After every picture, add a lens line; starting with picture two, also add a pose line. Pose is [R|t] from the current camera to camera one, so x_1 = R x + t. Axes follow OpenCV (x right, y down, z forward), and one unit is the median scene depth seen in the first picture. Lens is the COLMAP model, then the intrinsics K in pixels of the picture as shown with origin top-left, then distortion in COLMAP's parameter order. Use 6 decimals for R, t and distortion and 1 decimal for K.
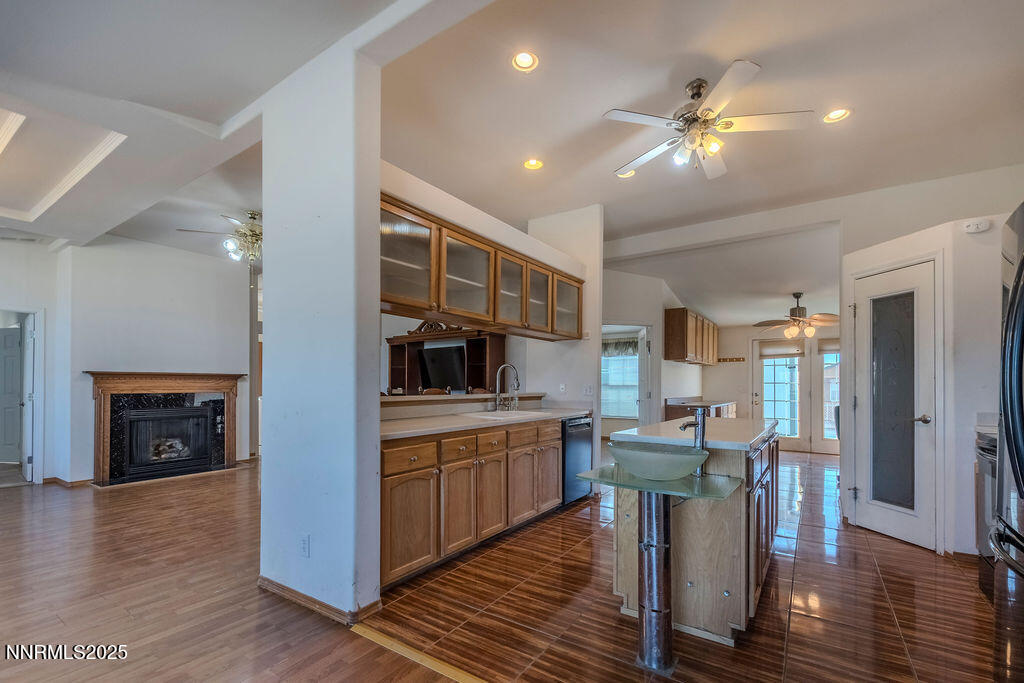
lens RADIAL K [[451.6, 0, 512.8], [0, 451.6, 382.6], [0, 0, 1]] dist [-0.002273, -0.000414]
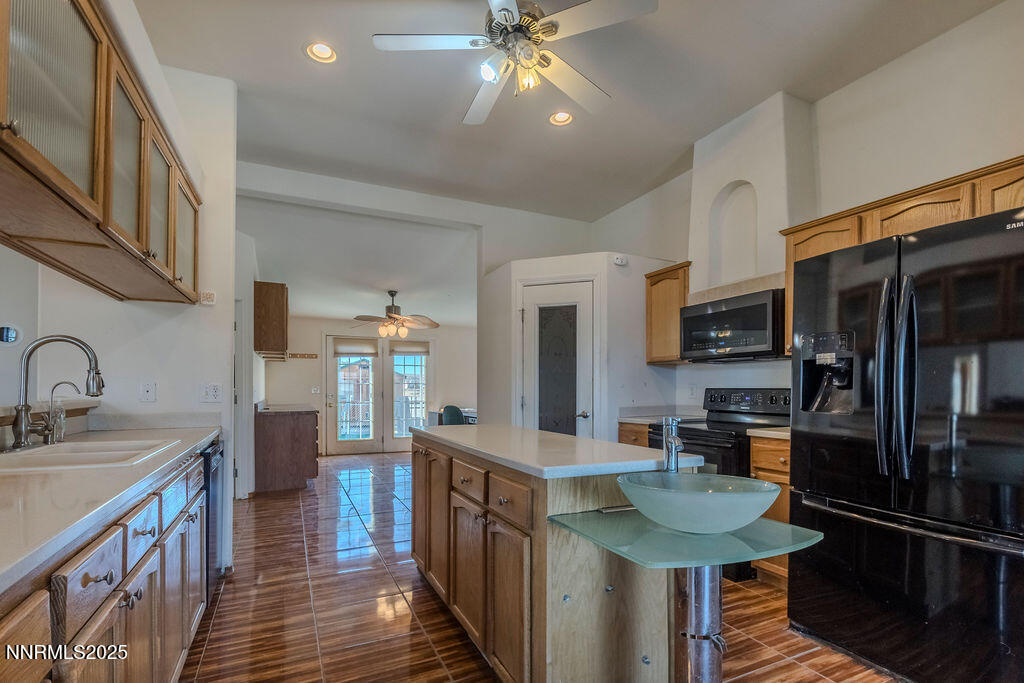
lens RADIAL K [[477.9, 0, 511.5], [0, 477.9, 390.6], [0, 0, 1]] dist [0.043231, -0.000029]
pose [[0.518202, -0.007533, 0.855225, -0.262578], [-0.006623, 0.999896, 0.012820, 0.003179], [-0.855233, -0.012308, 0.518098, 0.519914]]
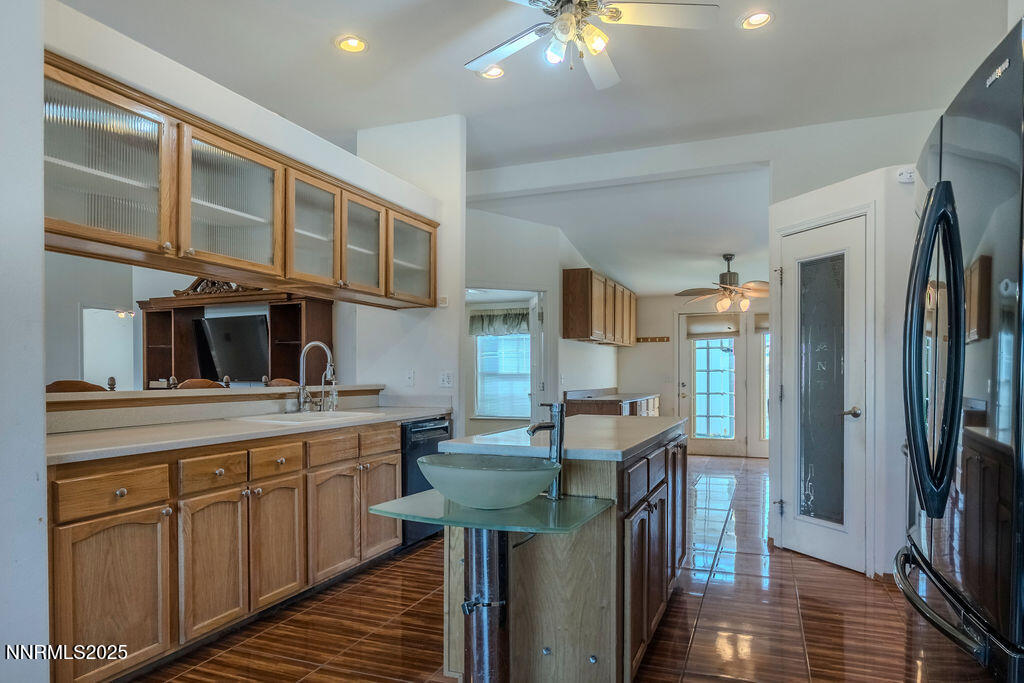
lens RADIAL K [[627.4, 0, 517.2], [0, 627.4, 379.8], [0, 0, 1]] dist [-0.000971, 0.000666]
pose [[0.976582, -0.007942, 0.214997, 0.082428], [0.004932, 0.999882, 0.014537, 0.003321], [-0.215087, -0.013136, 0.976506, 0.031861]]
